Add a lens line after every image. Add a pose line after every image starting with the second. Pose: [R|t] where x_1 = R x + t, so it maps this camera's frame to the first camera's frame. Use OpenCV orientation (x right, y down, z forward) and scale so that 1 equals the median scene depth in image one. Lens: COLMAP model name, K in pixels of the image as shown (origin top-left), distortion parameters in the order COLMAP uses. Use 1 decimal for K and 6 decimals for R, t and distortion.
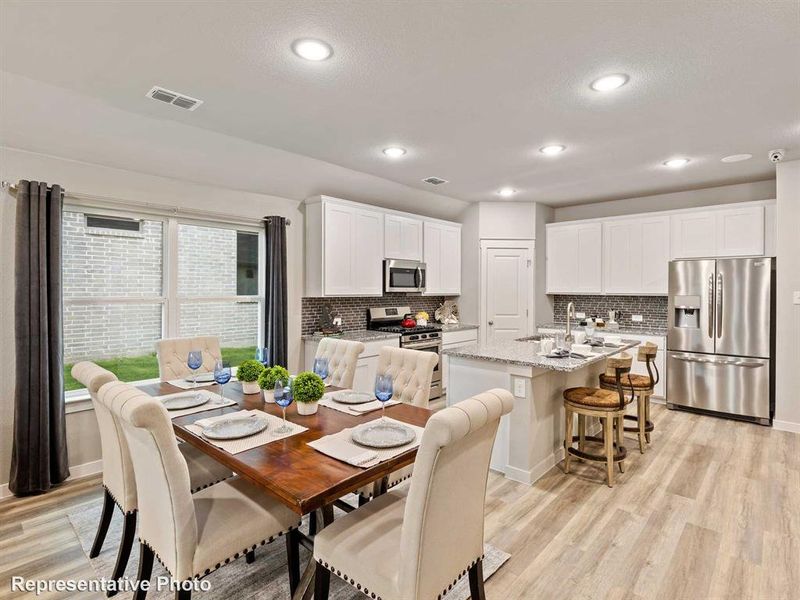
lens RADIAL K [[408.1, 0, 402.9], [0, 408.1, 290.4], [0, 0, 1]] dist [0.000205, 0.000467]
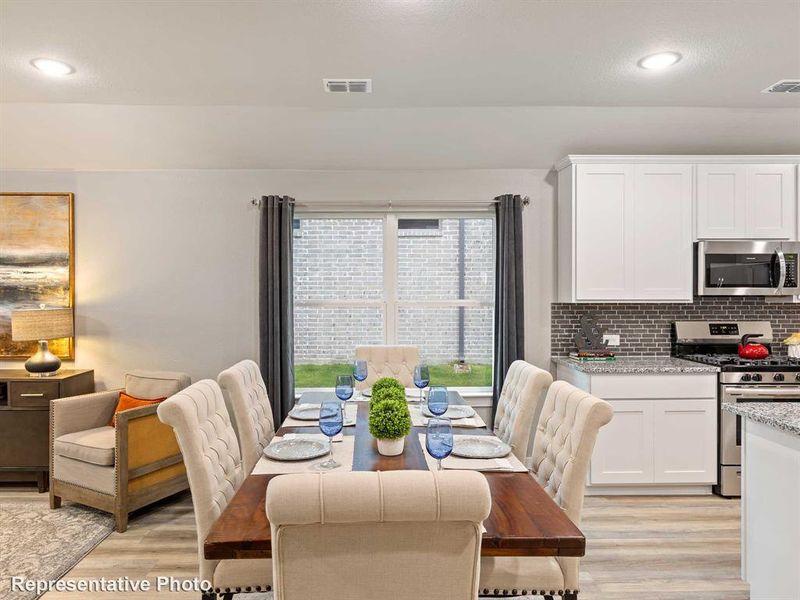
lens RADIAL K [[530.0, 0, 380.9], [0, 530.0, 295.2], [0, 0, 1]] dist [-0.001041, -0.000495]
pose [[0.682184, 0.001752, -0.731179, 0.208809], [0.001439, 0.999992, 0.003739, -0.000112], [0.731179, -0.003602, 0.682176, 0.133353]]
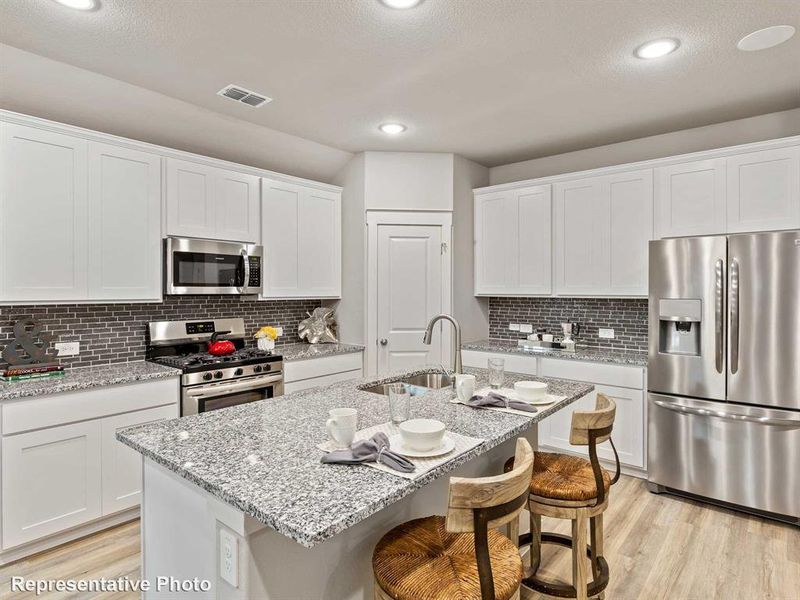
lens RADIAL K [[446.3, 0, 412.6], [0, 446.3, 289.5], [0, 0, 1]] dist [-0.002232, -0.000762]
pose [[0.998548, -0.003346, 0.053766, 0.266752], [0.003531, 0.999988, -0.003345, 0.000044], [-0.053754, 0.003530, 0.998548, 0.364710]]
